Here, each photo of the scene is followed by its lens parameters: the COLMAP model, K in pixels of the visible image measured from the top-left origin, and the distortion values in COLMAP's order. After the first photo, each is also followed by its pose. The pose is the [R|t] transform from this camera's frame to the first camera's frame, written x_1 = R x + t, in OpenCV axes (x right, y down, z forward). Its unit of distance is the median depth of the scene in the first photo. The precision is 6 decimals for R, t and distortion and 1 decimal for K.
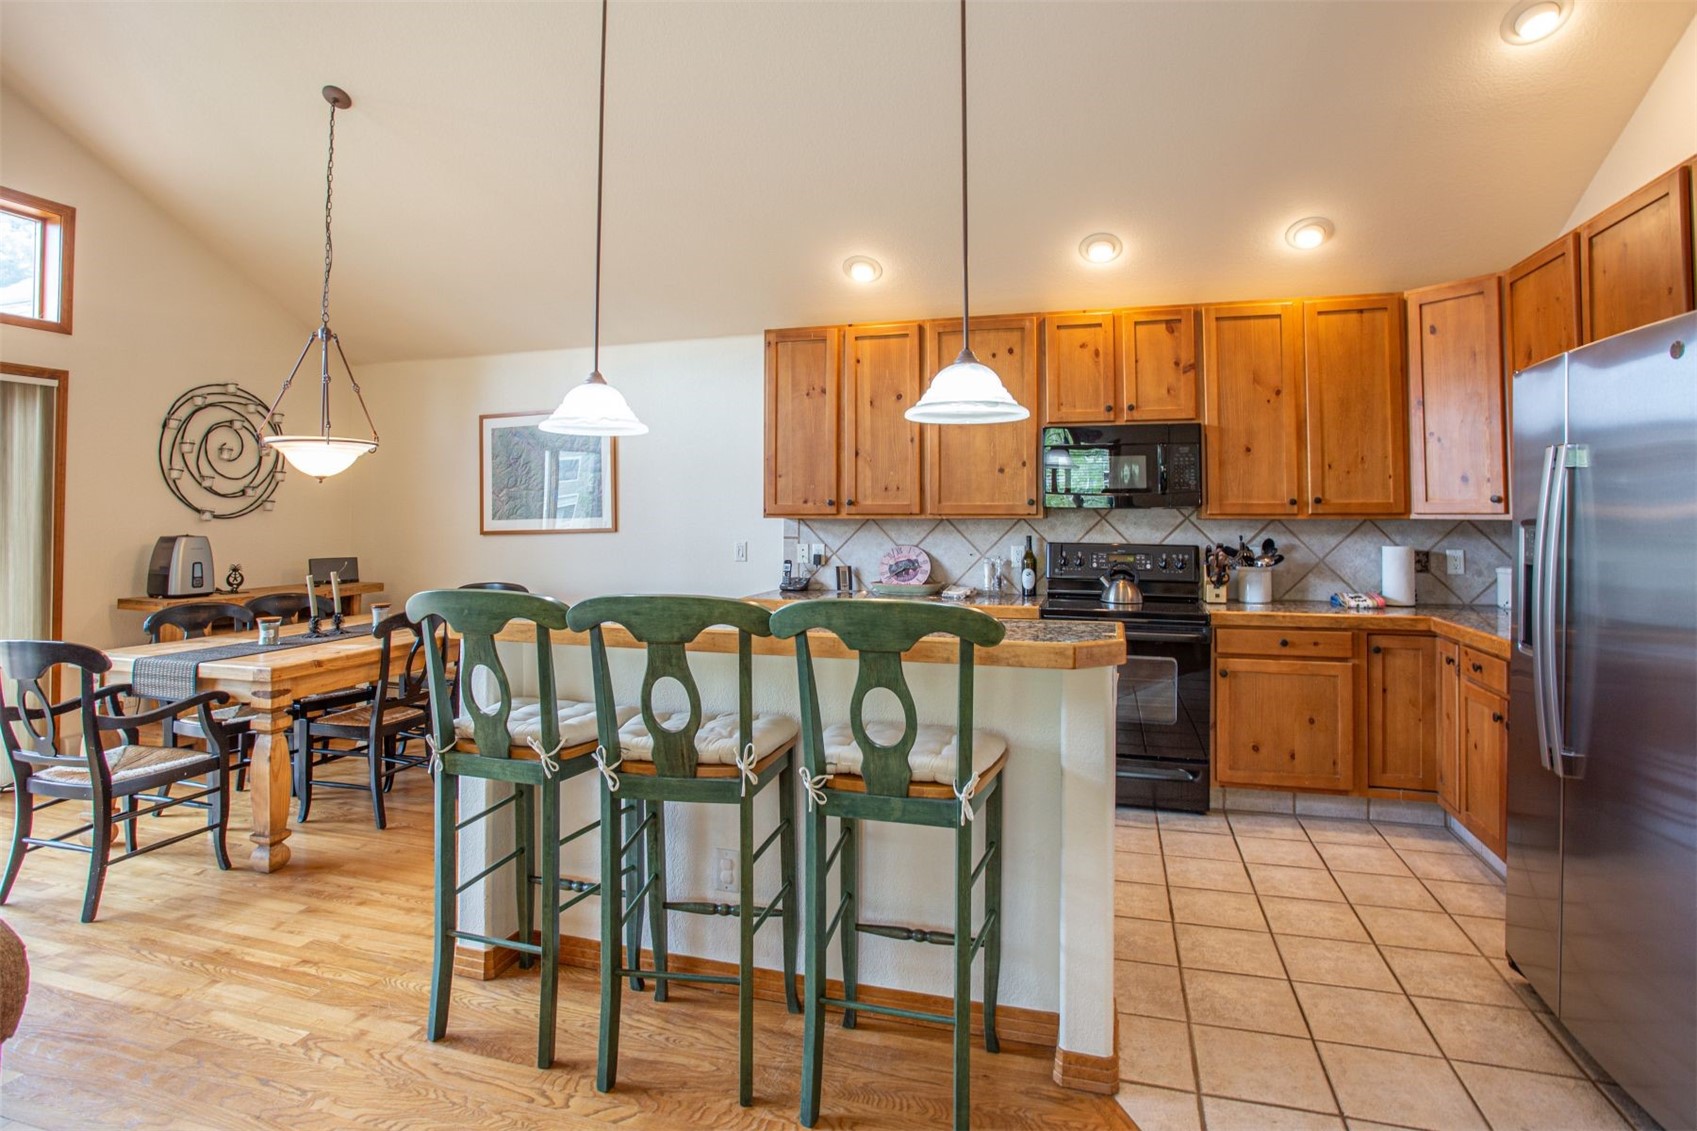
lens RADIAL K [[872.3, 0, 853.5], [0, 872.3, 487.8], [0, 0, 1]] dist [-0.054939, 0.020818]
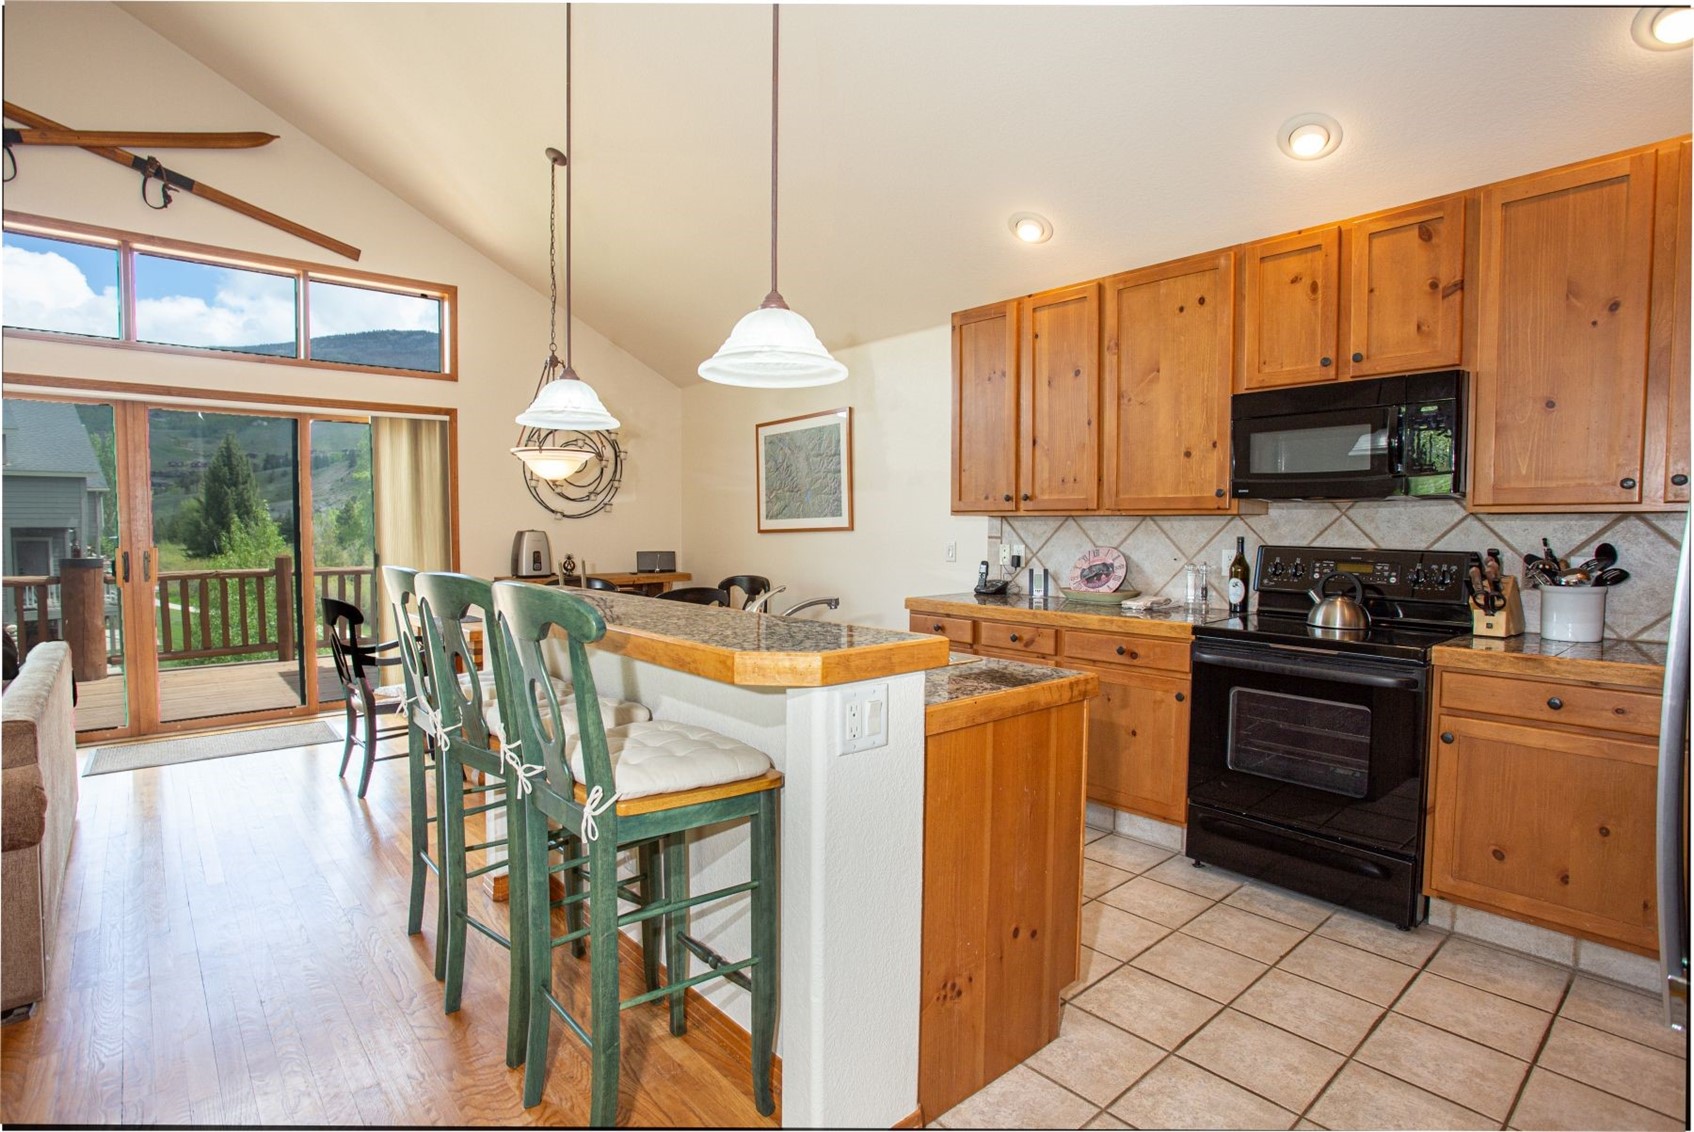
lens RADIAL K [[845.4, 0, 843.4], [0, 845.4, 566.9], [0, 0, 1]] dist [-0.055152, 0.022552]
pose [[0.841690, 0.029833, -0.539137, 0.318398], [0.011891, 0.997206, 0.073744, 0.023073], [0.539830, -0.068480, 0.838984, 0.176079]]
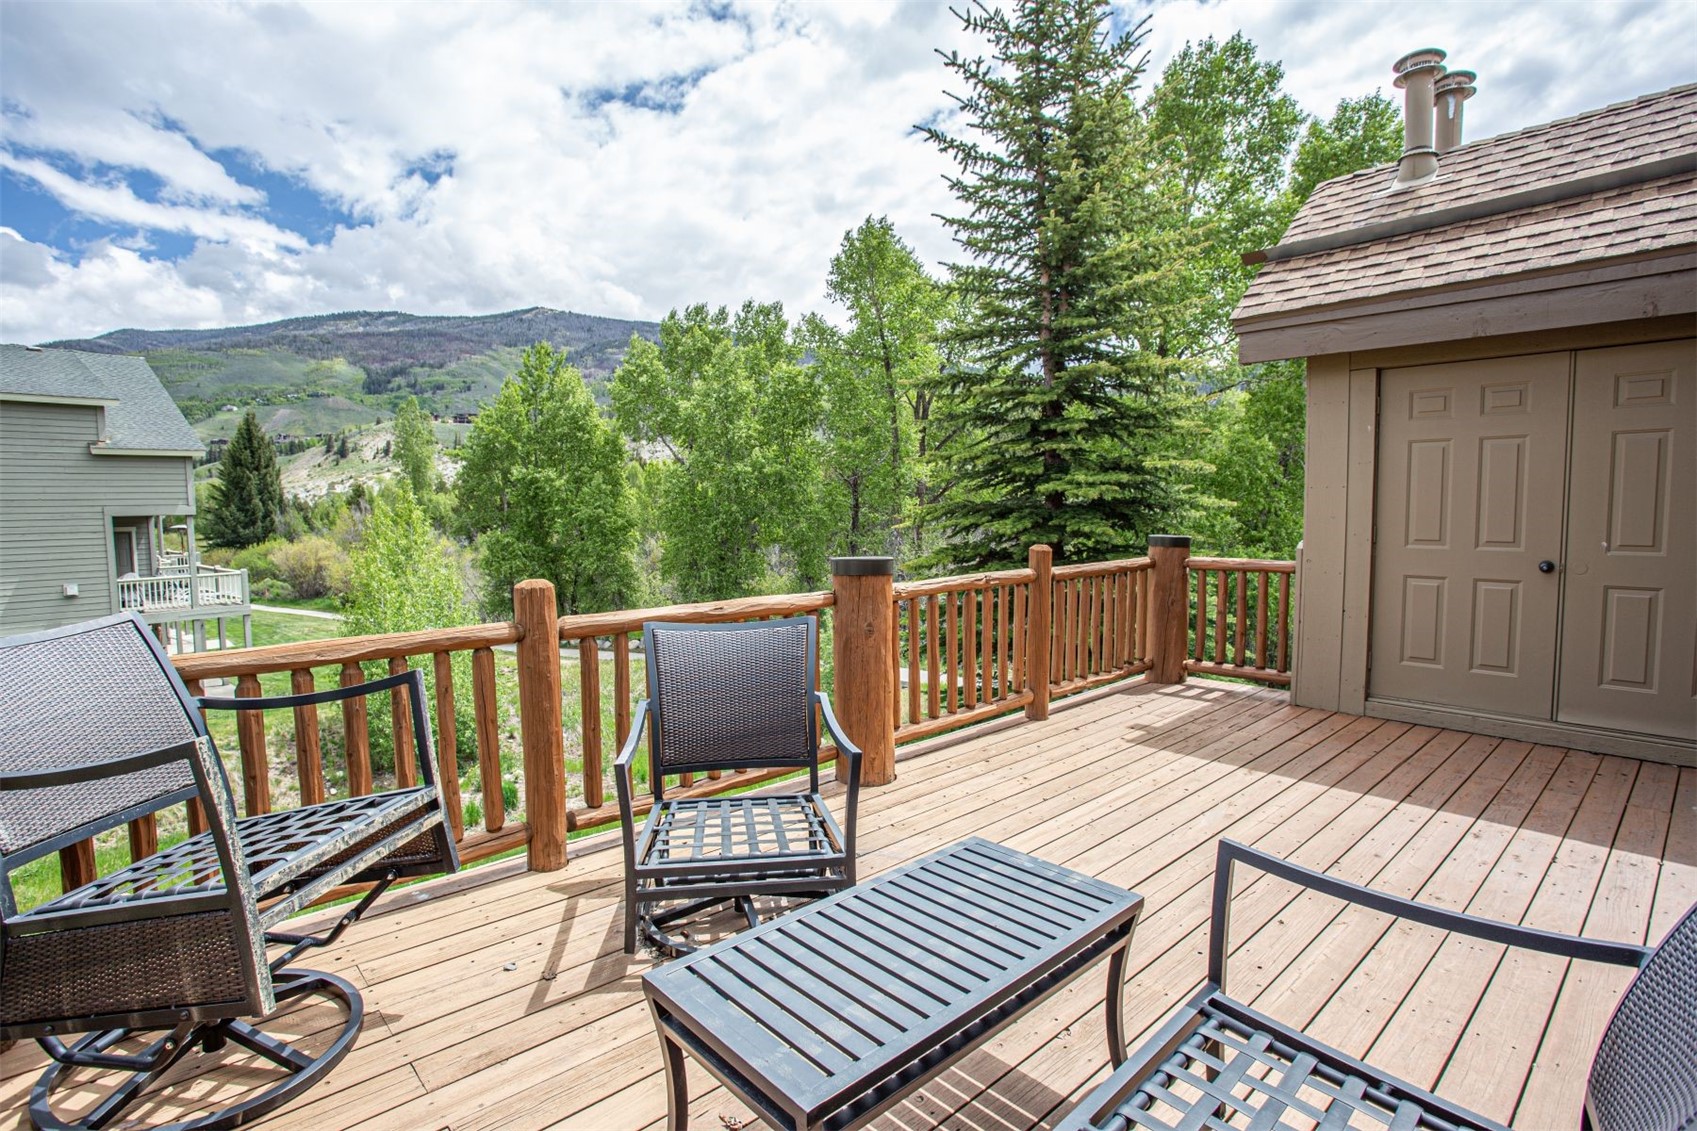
lens RADIAL K [[847.8, 0, 845.6], [0, 847.8, 564.2], [0, 0, 1]] dist [-0.075121, 0.042707]
pose [[0.856742, 0.026853, -0.515046, -1.346349], [0.027552, 0.994835, 0.097698, 0.028033], [0.515009, -0.097892, 0.851577, -0.084618]]
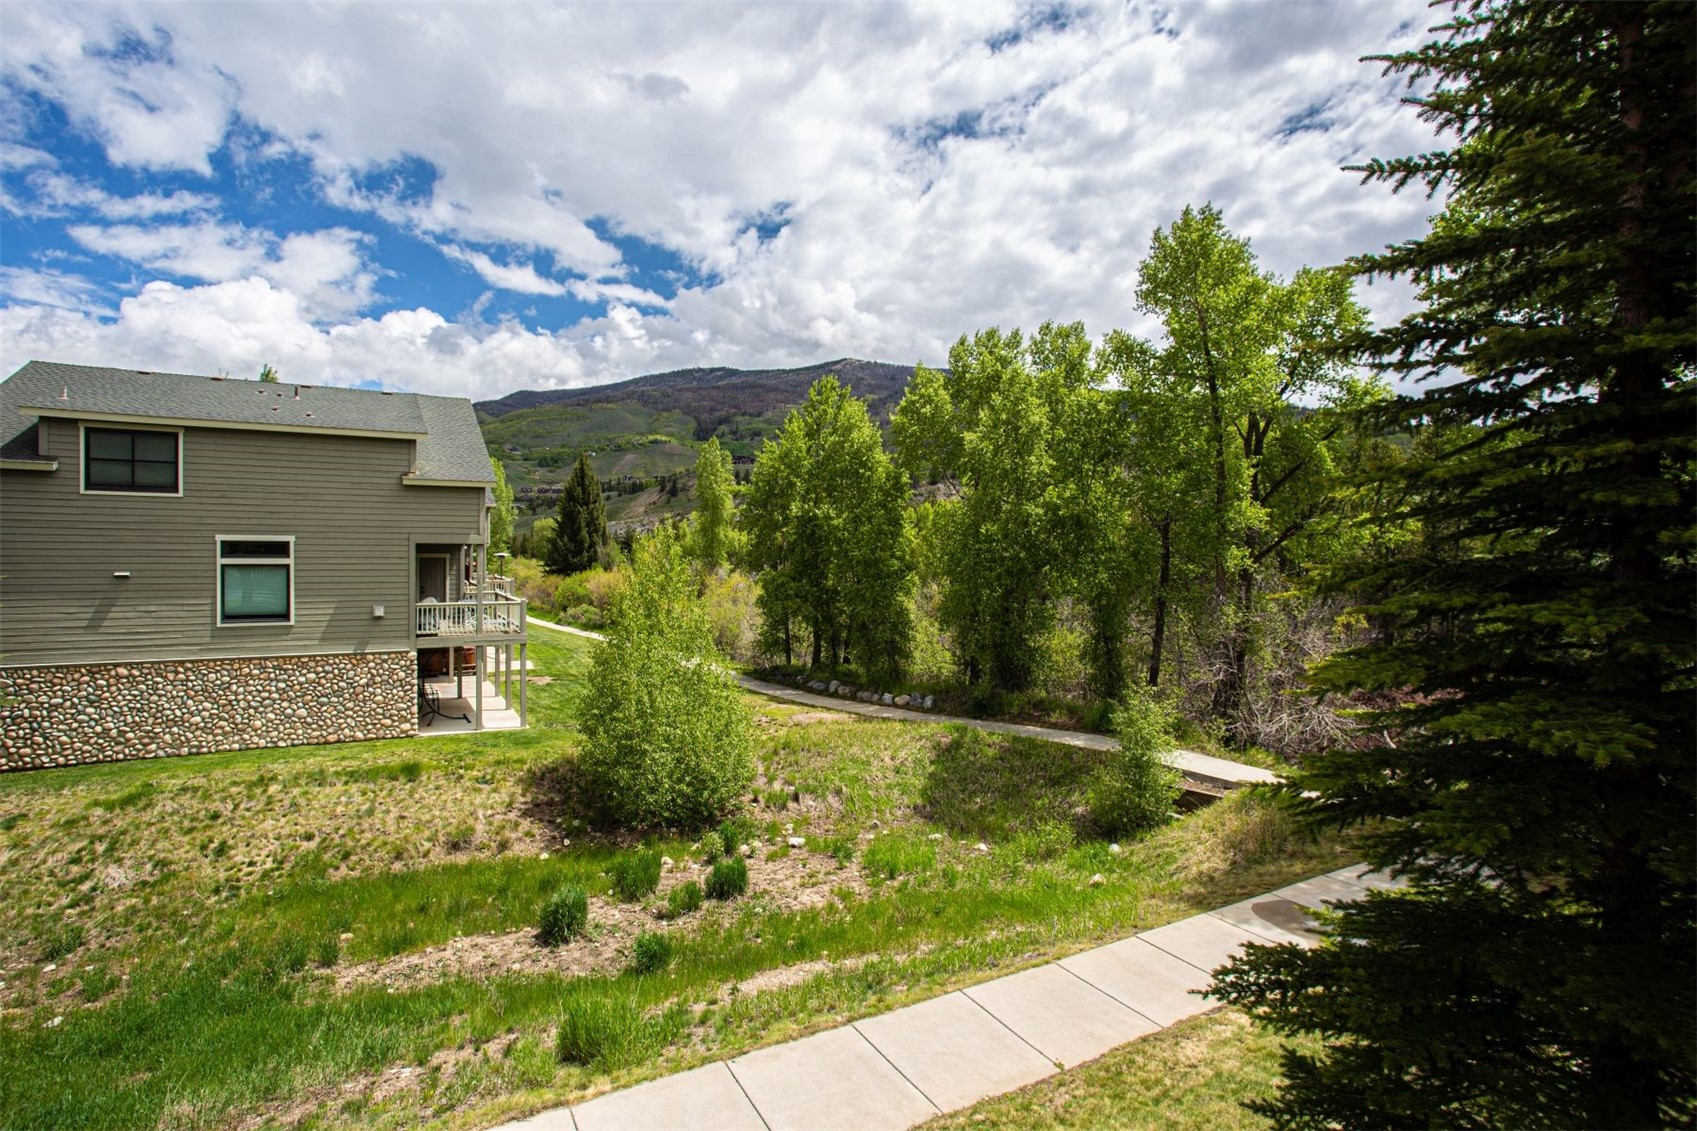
lens RADIAL K [[847.8, 0, 845.6], [0, 847.8, 564.2], [0, 0, 1]] dist [-0.075121, 0.042707]
pose [[0.633902, 0.025793, -0.772983, -1.837231], [0.008549, 0.999149, 0.040350, 0.043241], [0.773366, -0.032186, 0.633142, 0.600063]]
